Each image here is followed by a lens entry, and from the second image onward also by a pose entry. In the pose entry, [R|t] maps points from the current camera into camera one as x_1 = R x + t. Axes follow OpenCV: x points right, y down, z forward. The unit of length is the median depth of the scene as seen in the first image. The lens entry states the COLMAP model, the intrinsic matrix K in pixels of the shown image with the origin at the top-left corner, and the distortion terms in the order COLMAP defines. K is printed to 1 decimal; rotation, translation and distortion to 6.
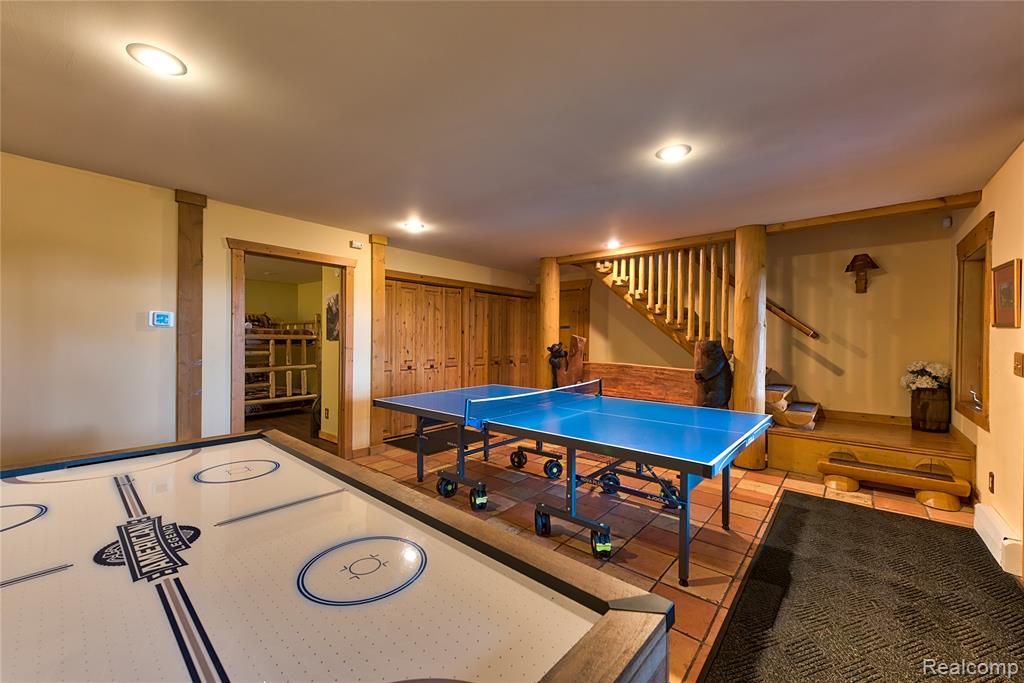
lens RADIAL K [[412.4, 0, 514.2], [0, 412.4, 339.5], [0, 0, 1]] dist [0.008303, -0.001668]
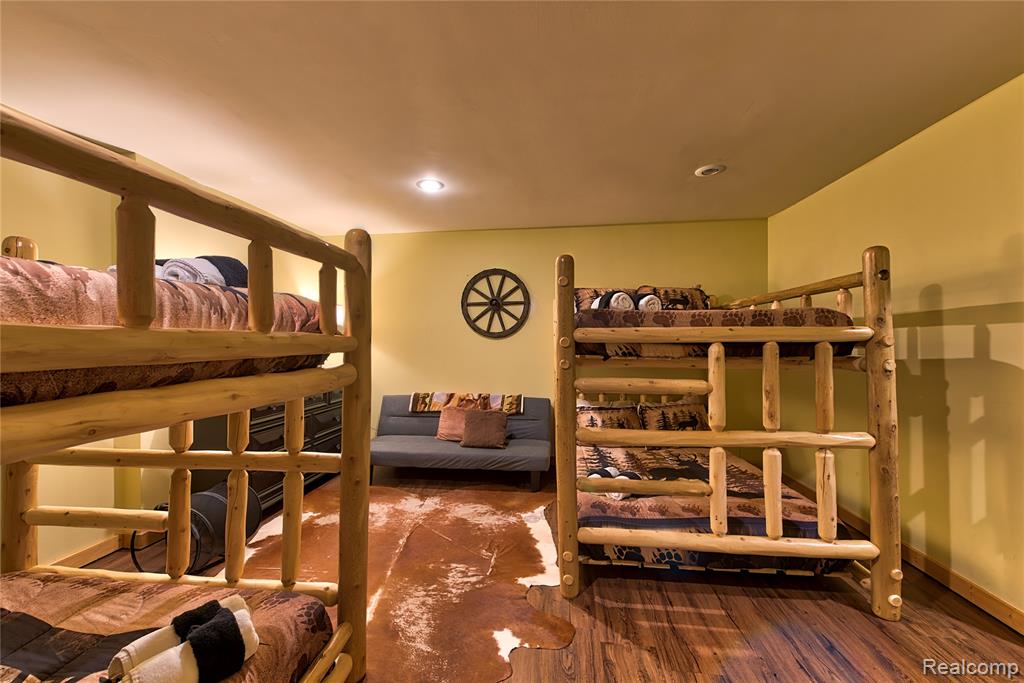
lens RADIAL K [[412.4, 0, 506.9], [0, 412.4, 336.3], [0, 0, 1]] dist [0.008303, -0.001668]
pose [[0.548280, -0.014722, -0.836165, -0.401570], [0.006581, 0.999890, -0.013289, -0.001235], [0.836269, 0.001784, 0.548317, 0.680923]]
